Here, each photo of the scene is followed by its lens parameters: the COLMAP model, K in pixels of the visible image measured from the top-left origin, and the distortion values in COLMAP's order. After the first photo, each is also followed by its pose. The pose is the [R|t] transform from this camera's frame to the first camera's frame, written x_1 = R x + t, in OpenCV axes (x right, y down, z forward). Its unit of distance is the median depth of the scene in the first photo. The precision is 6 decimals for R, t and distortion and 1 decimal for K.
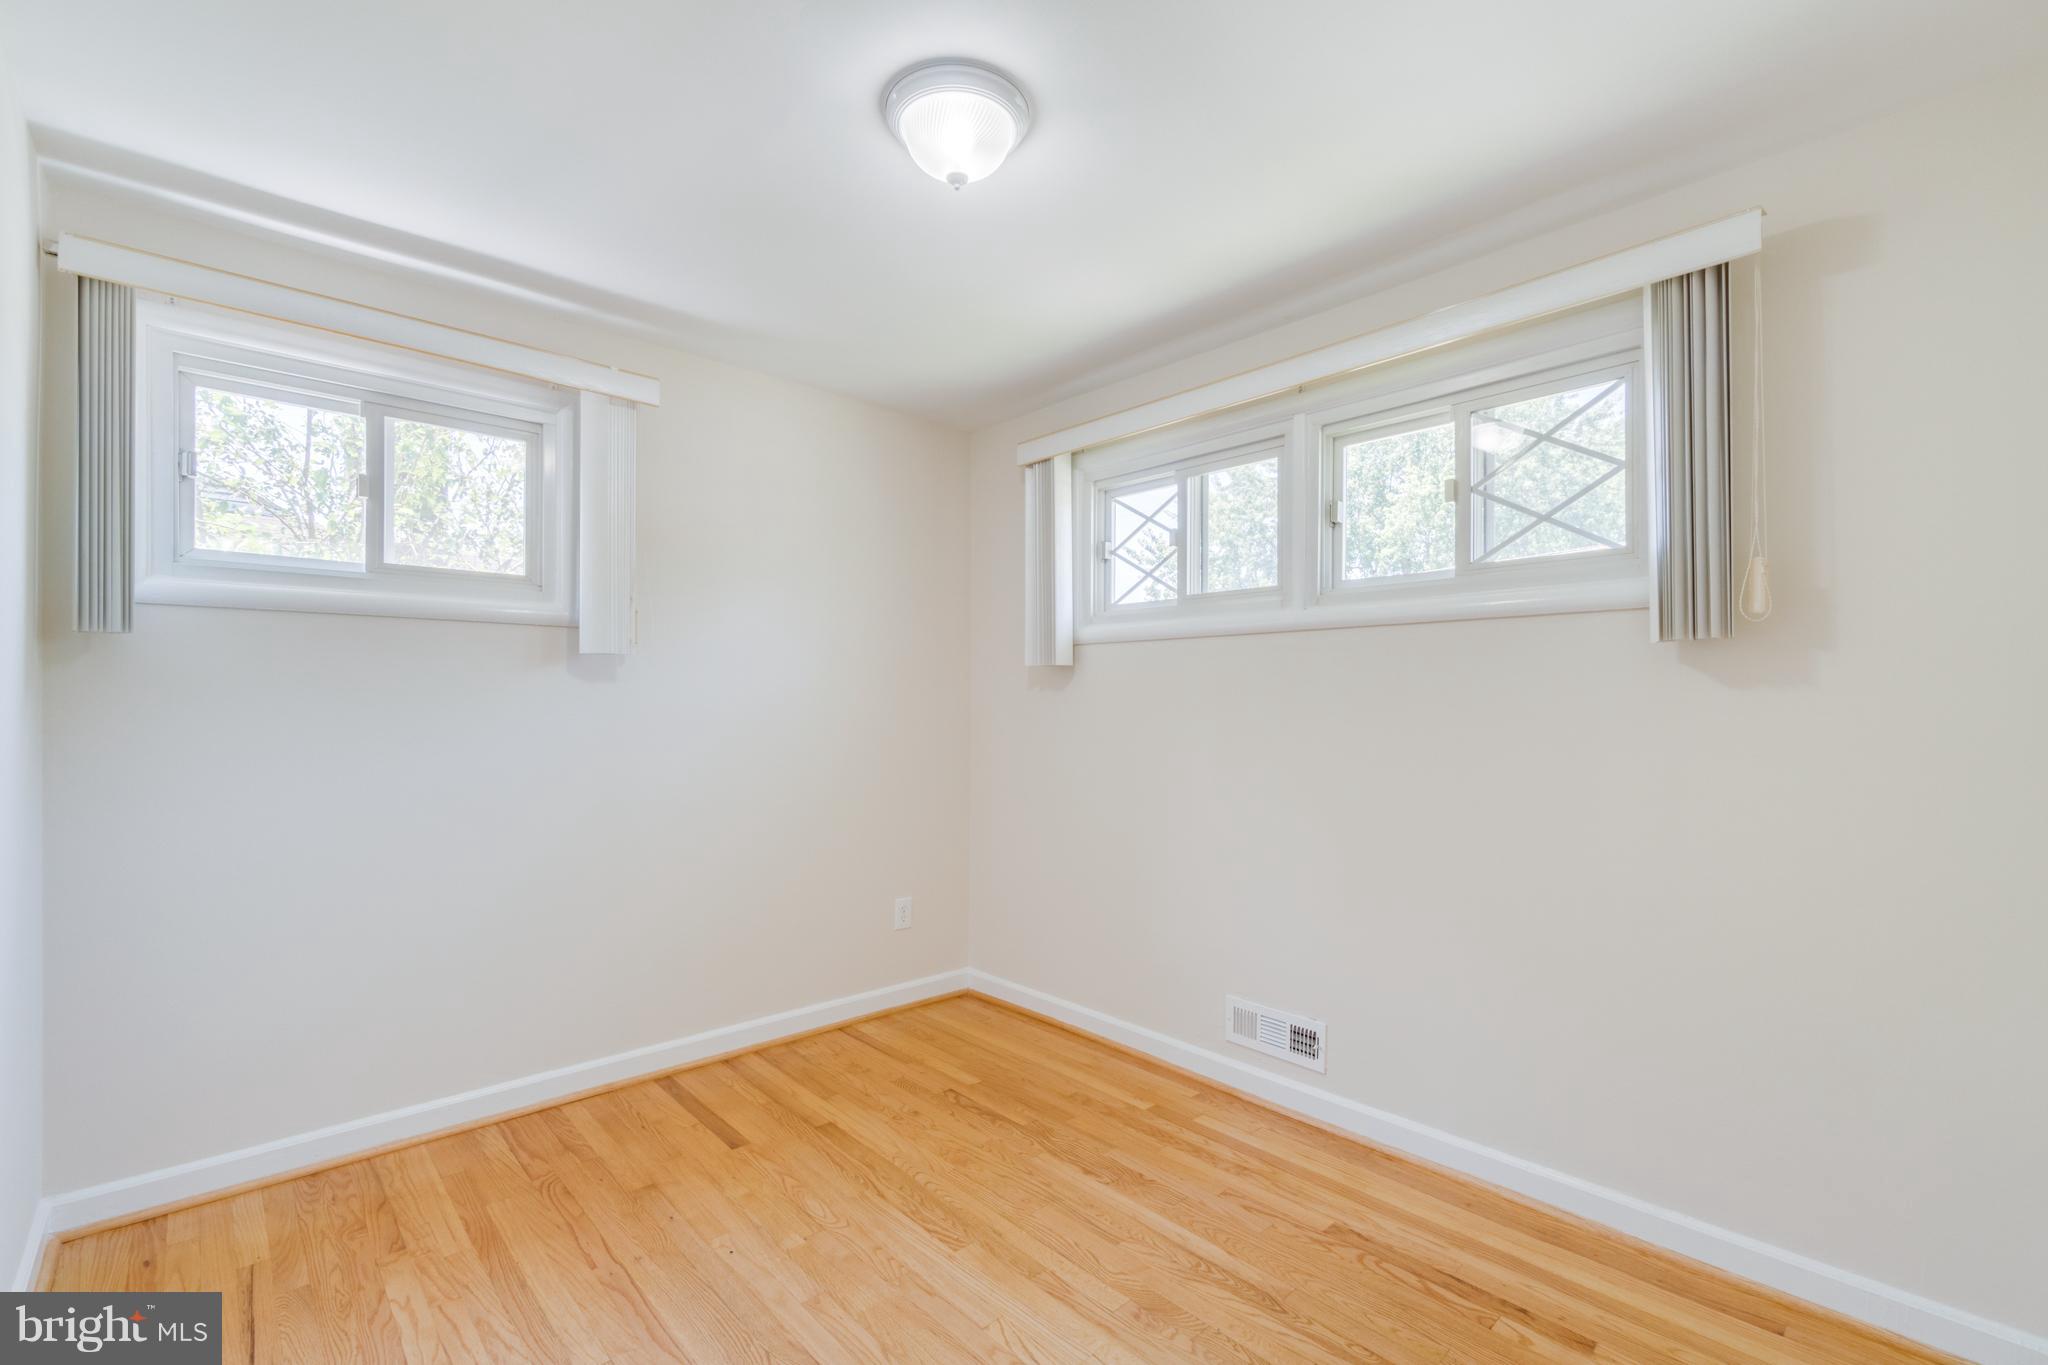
lens RADIAL K [[887.8, 0, 1030.3], [0, 887.8, 704.1], [0, 0, 1]] dist [-0.001701, -0.000273]
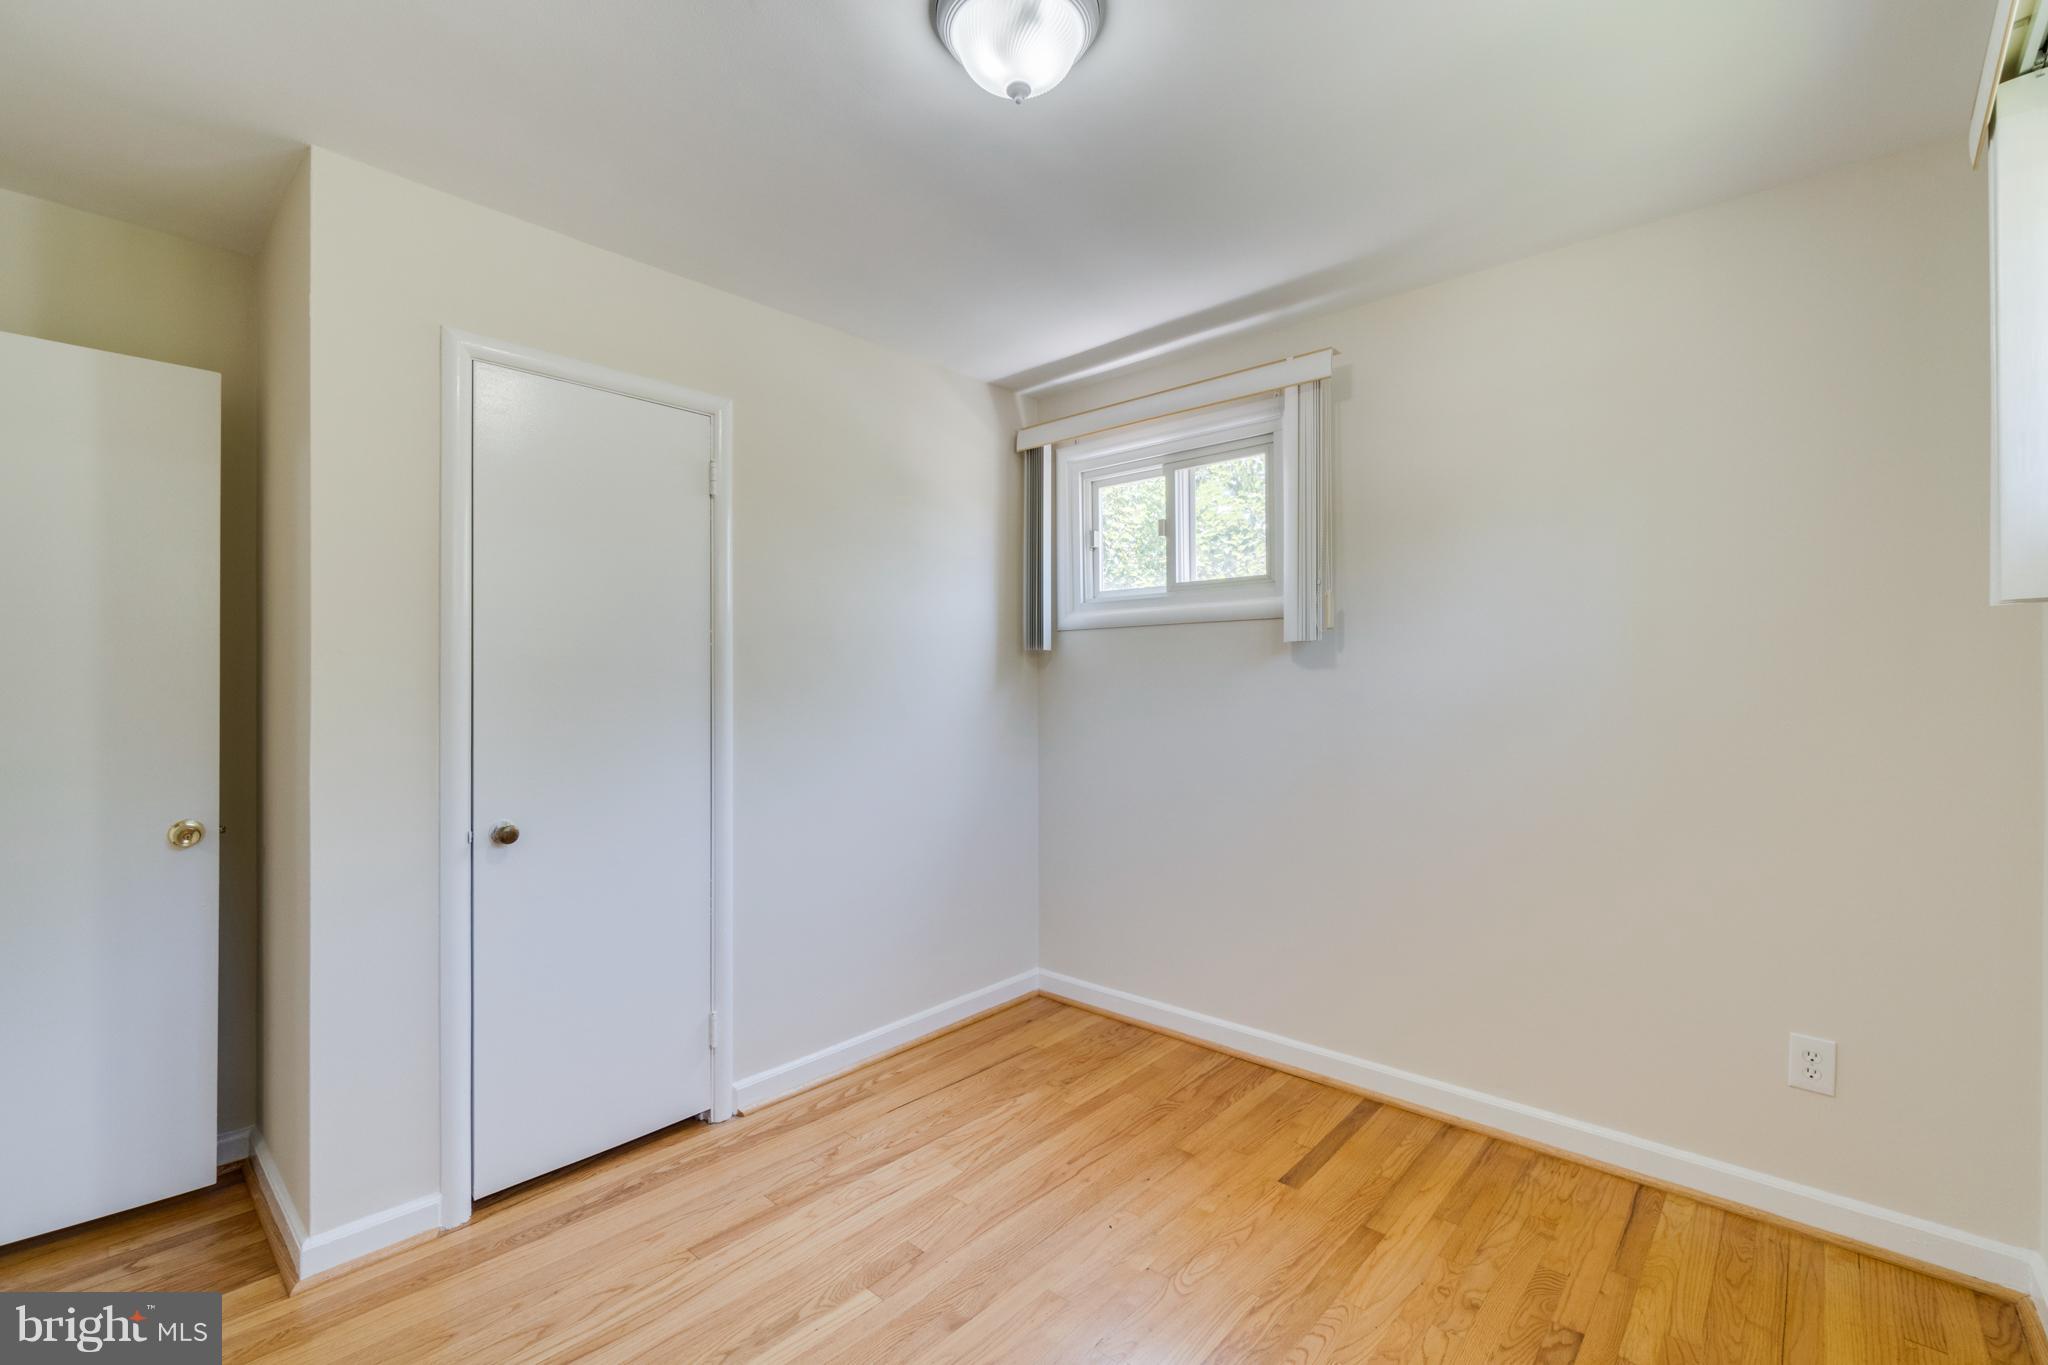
lens RADIAL K [[897.4, 0, 1009.4], [0, 897.4, 687.5], [0, 0, 1]] dist [-0.000250, -0.000019]
pose [[0.068676, -0.004821, -0.997627, 0.567851], [0.002244, 0.999987, -0.004678, -0.000245], [0.997637, -0.001917, 0.068686, 0.666615]]
